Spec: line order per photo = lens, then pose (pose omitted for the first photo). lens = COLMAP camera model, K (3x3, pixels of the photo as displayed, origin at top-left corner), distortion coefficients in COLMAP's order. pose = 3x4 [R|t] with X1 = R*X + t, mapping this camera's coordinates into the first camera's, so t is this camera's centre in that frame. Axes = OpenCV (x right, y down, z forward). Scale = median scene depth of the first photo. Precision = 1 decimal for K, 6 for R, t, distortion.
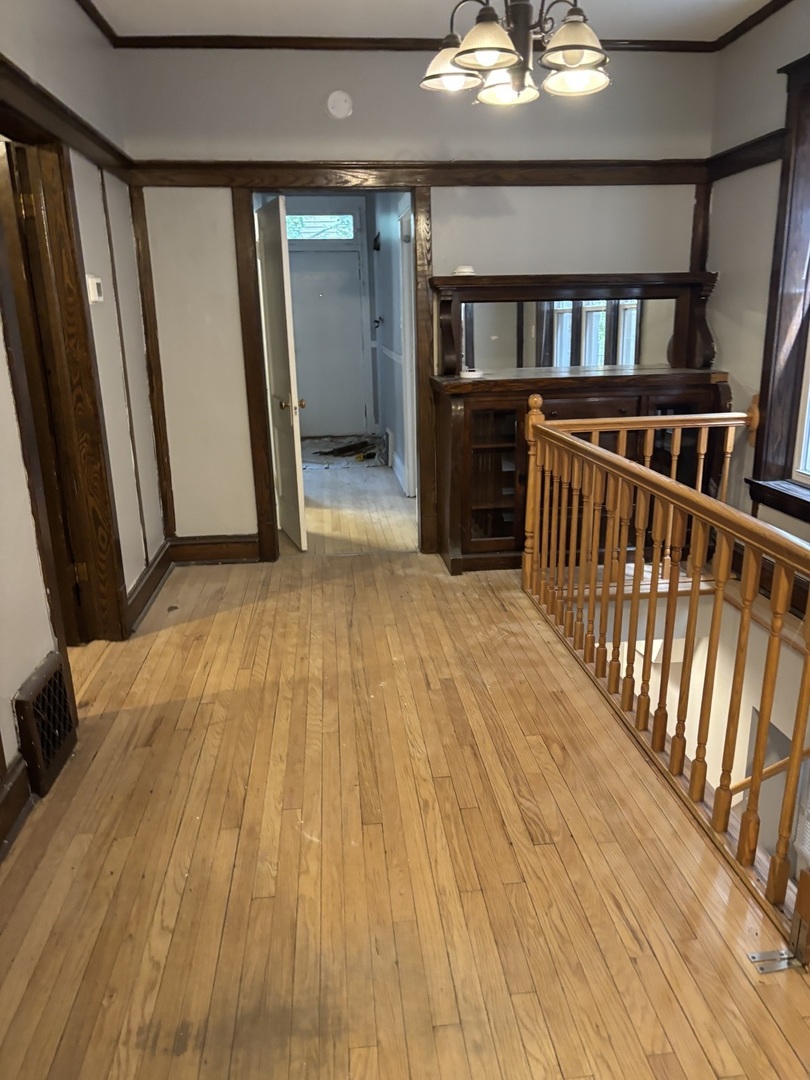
lens RADIAL K [[778.8, 0, 405.0], [0, 778.8, 540.0], [0, 0, 1]] dist [0.035713, -0.003977]
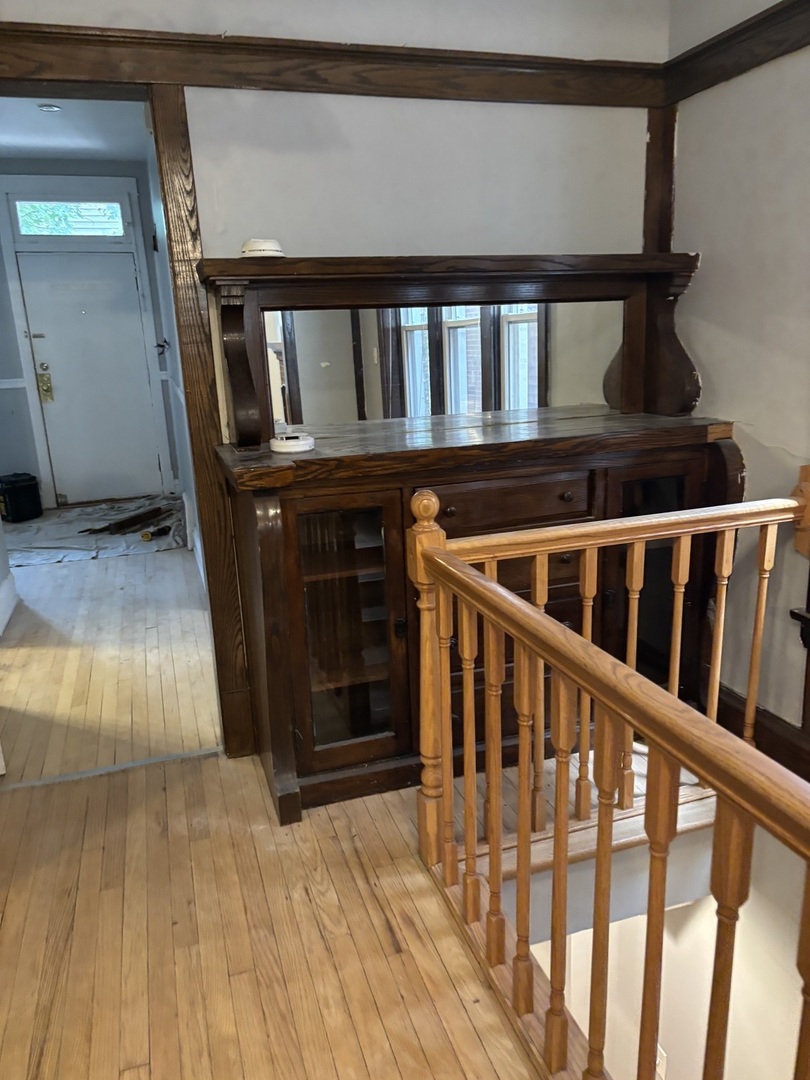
lens RADIAL K [[810.0, 0, 402.6], [0, 810.0, 538.5], [0, 0, 1]] dist [0.065582, -0.064220]
pose [[0.977918, -0.068668, 0.197384, 0.044595], [0.075792, 0.996709, -0.028757, -0.124141], [-0.194759, 0.043082, 0.979904, 0.439908]]
